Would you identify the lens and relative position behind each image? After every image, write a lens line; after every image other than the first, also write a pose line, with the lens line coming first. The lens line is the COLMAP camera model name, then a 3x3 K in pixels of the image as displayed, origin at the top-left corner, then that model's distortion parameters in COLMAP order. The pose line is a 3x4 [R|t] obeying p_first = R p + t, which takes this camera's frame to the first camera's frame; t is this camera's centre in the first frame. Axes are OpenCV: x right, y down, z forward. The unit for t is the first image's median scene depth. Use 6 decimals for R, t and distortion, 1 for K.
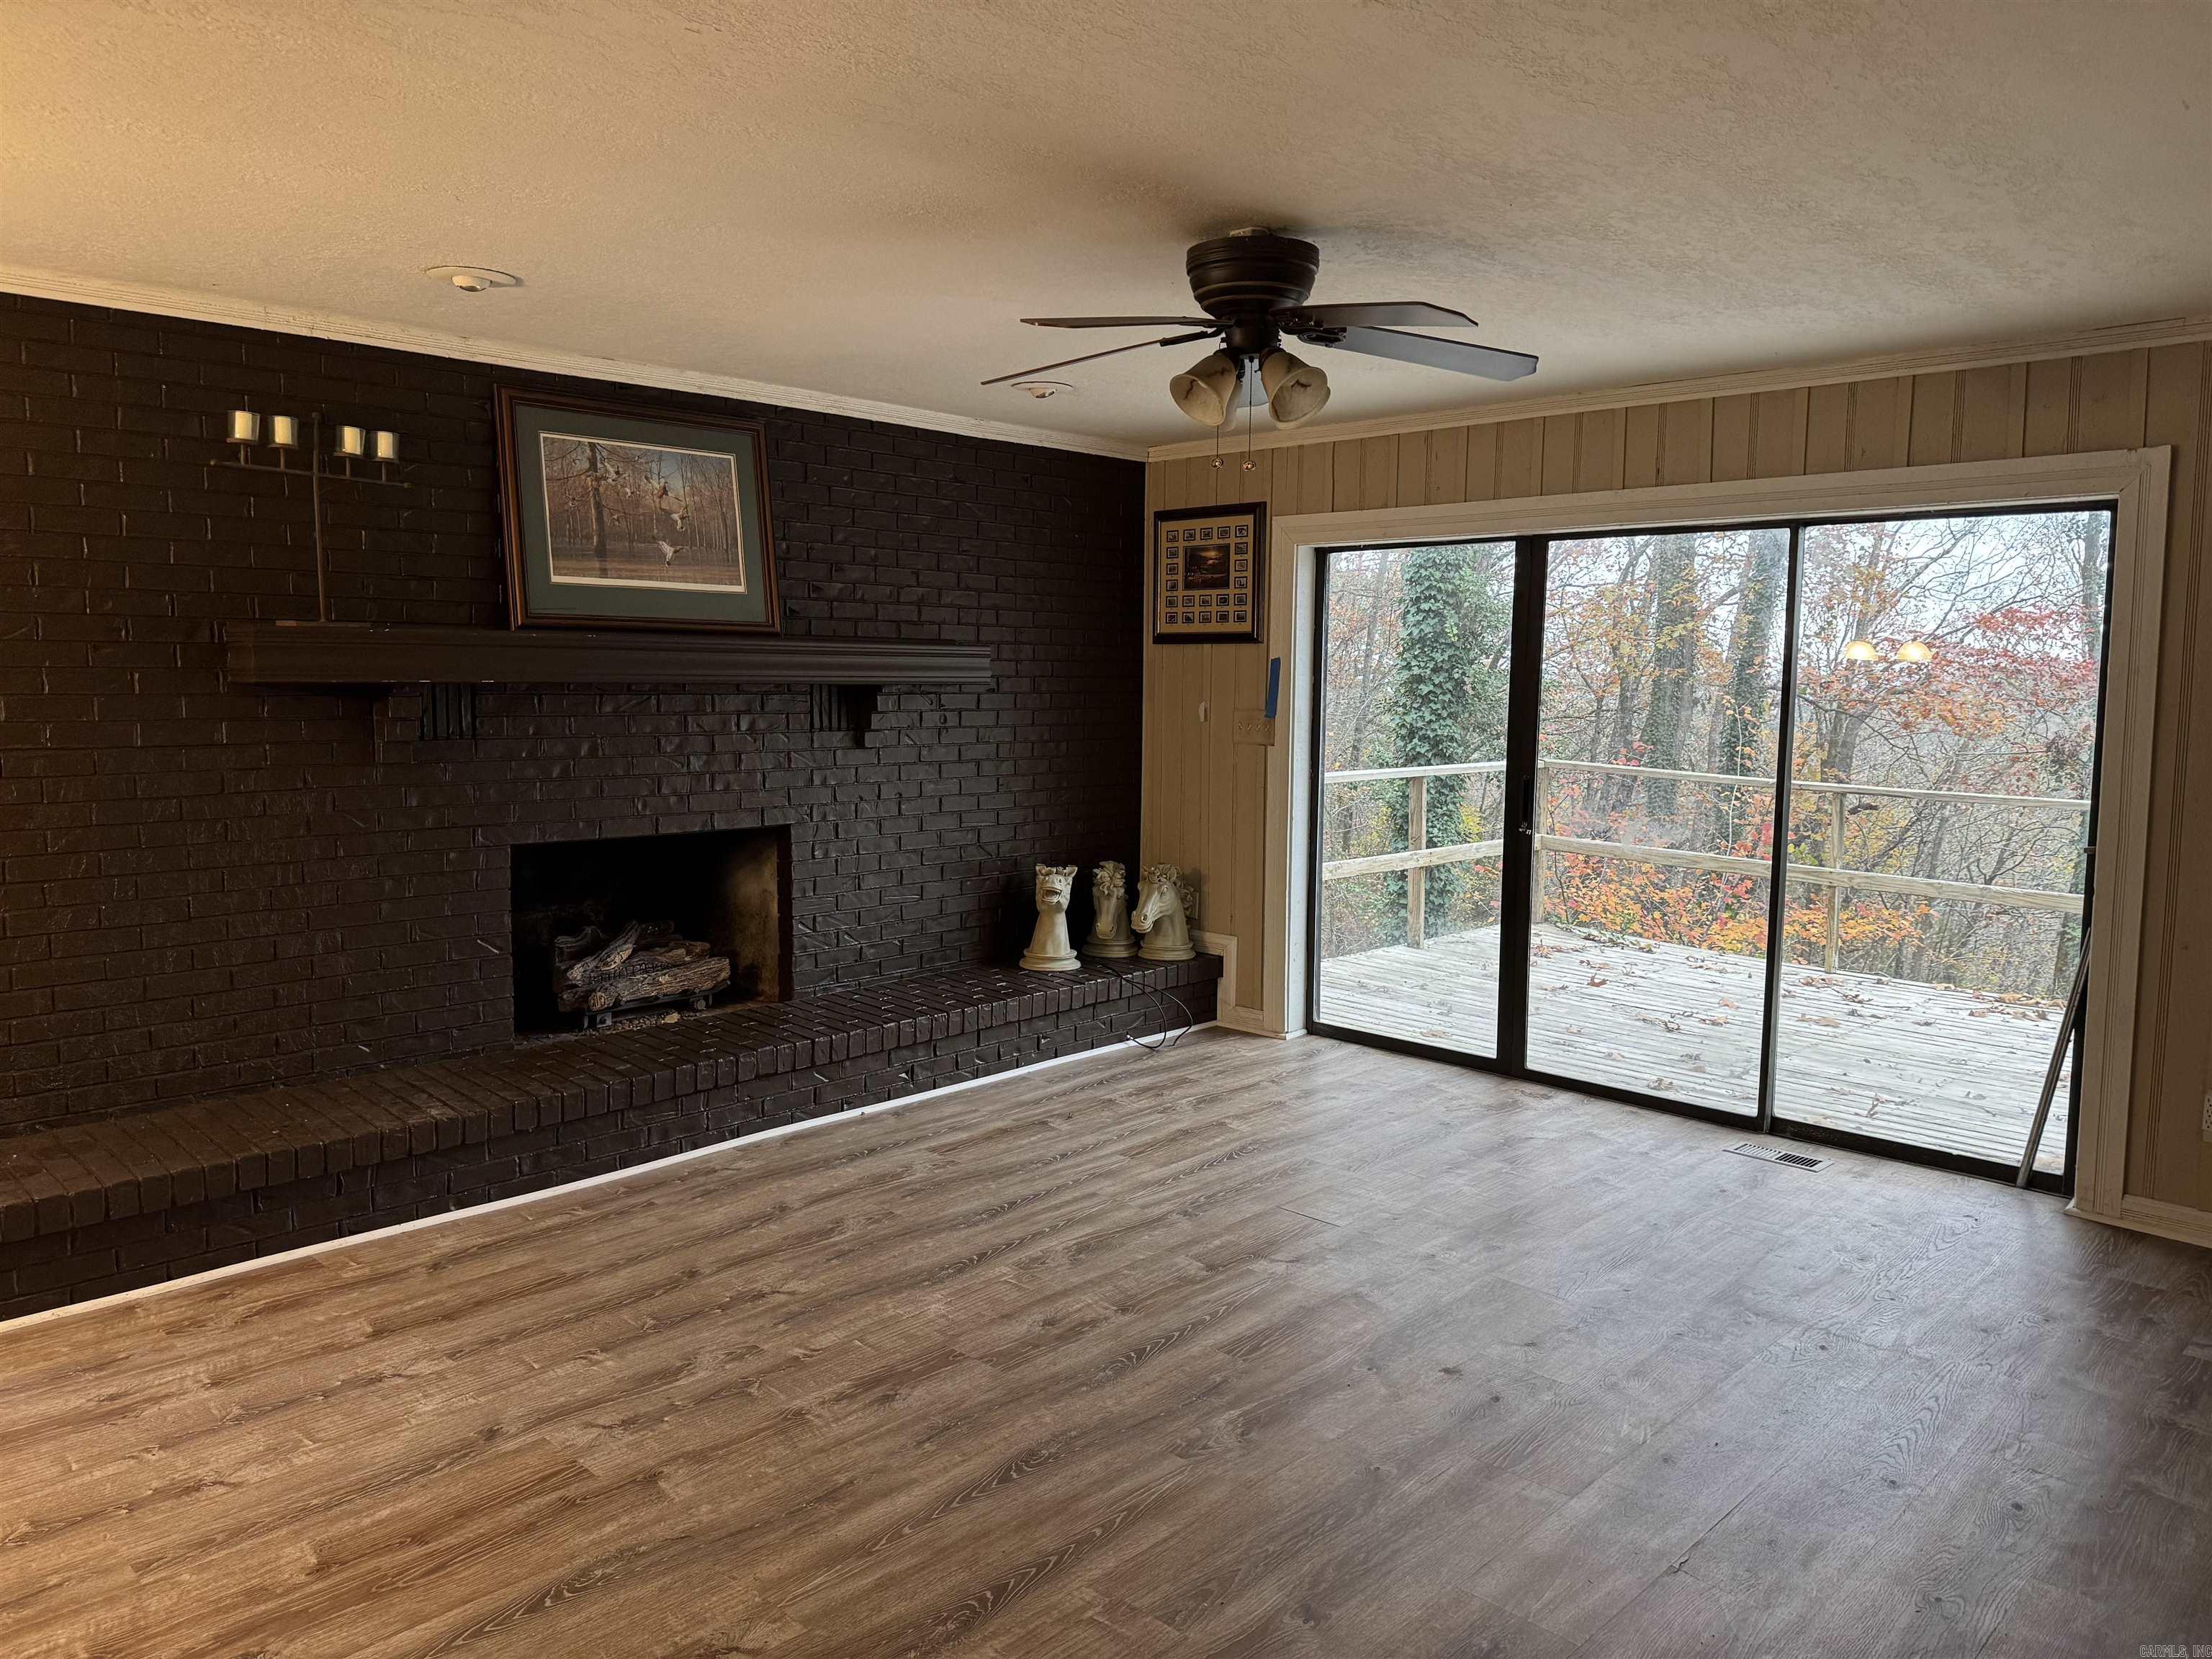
lens RADIAL K [[1563.7, 0, 1089.0], [0, 1563.7, 813.6], [0, 0, 1]] dist [0.045278, -0.058458]
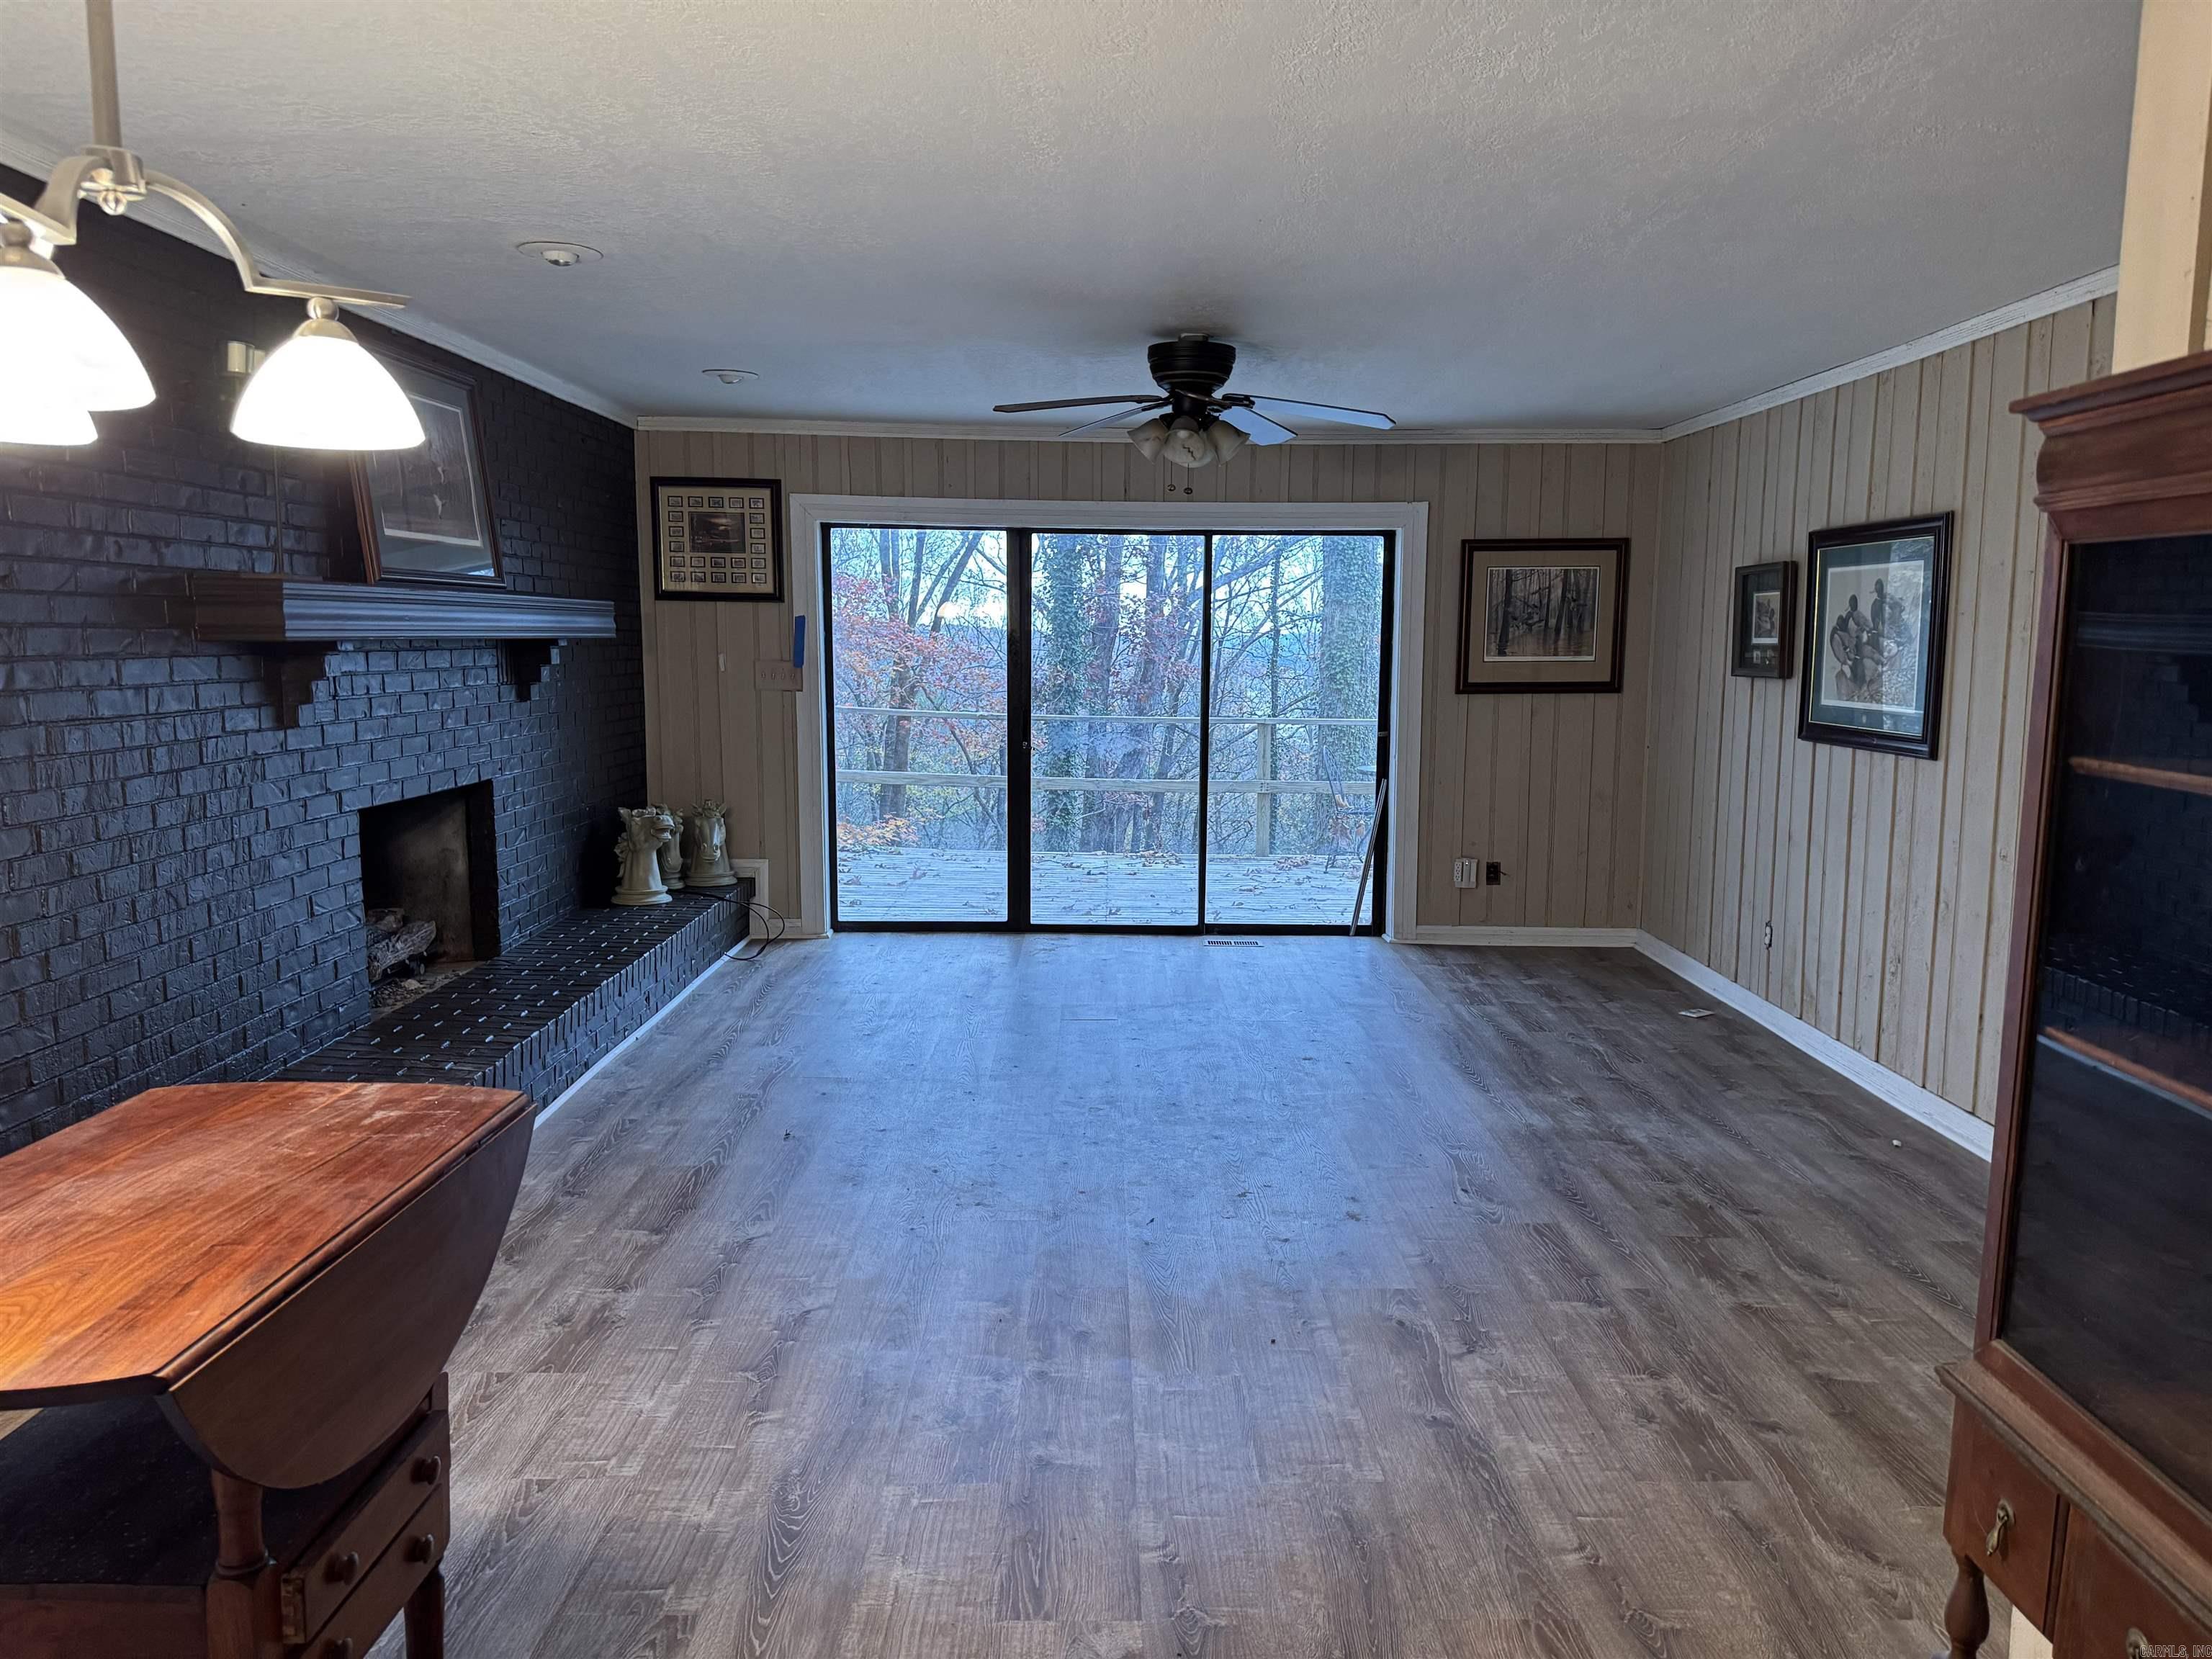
lens RADIAL K [[1563.7, 0, 1166.9], [0, 1563.7, 825.2], [0, 0, 1]] dist [0.045278, -0.058458]
pose [[0.690159, -0.087729, 0.718321, -0.697156], [0.057998, 0.996137, 0.065935, -0.005189], [-0.721330, -0.003845, 0.692581, -0.017183]]
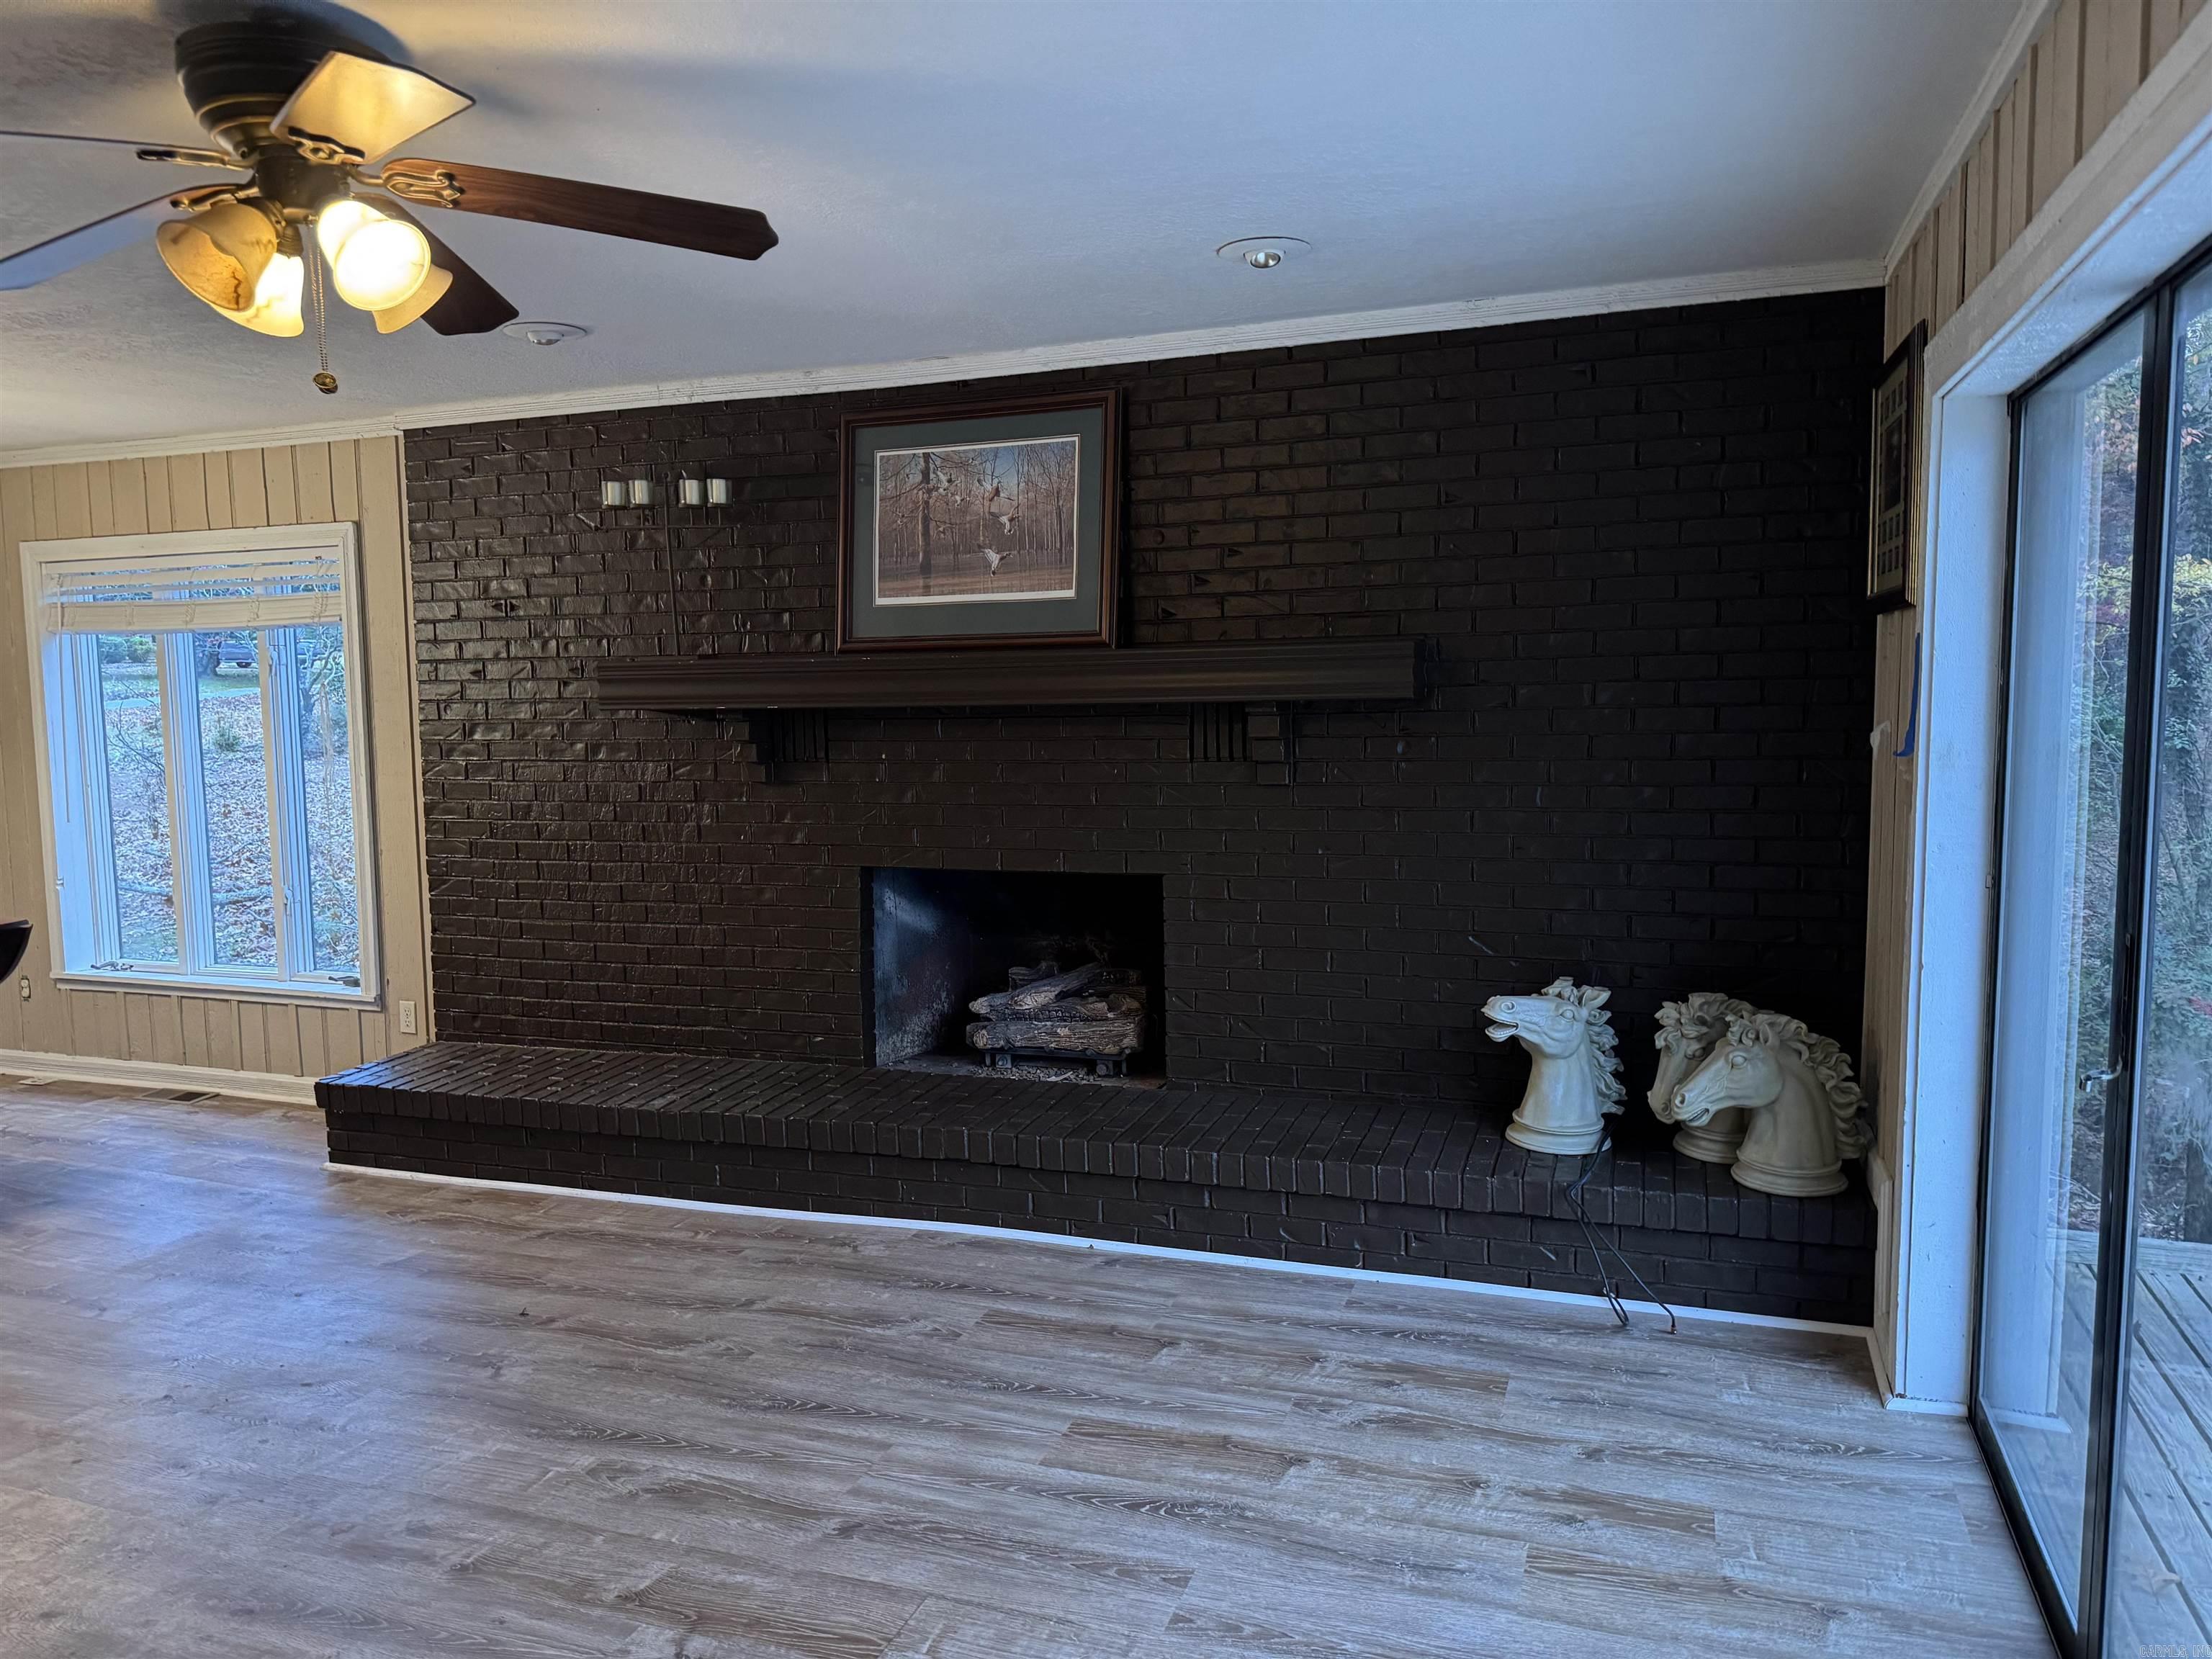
lens RADIAL K [[1563.7, 0, 1103.3], [0, 1563.7, 810.1], [0, 0, 1]] dist [0.045278, -0.058458]
pose [[0.408960, 0.068101, -0.910008, 0.596771], [-0.055044, 0.997237, 0.049892, -0.073606], [0.910891, 0.029687, 0.411579, 0.708129]]
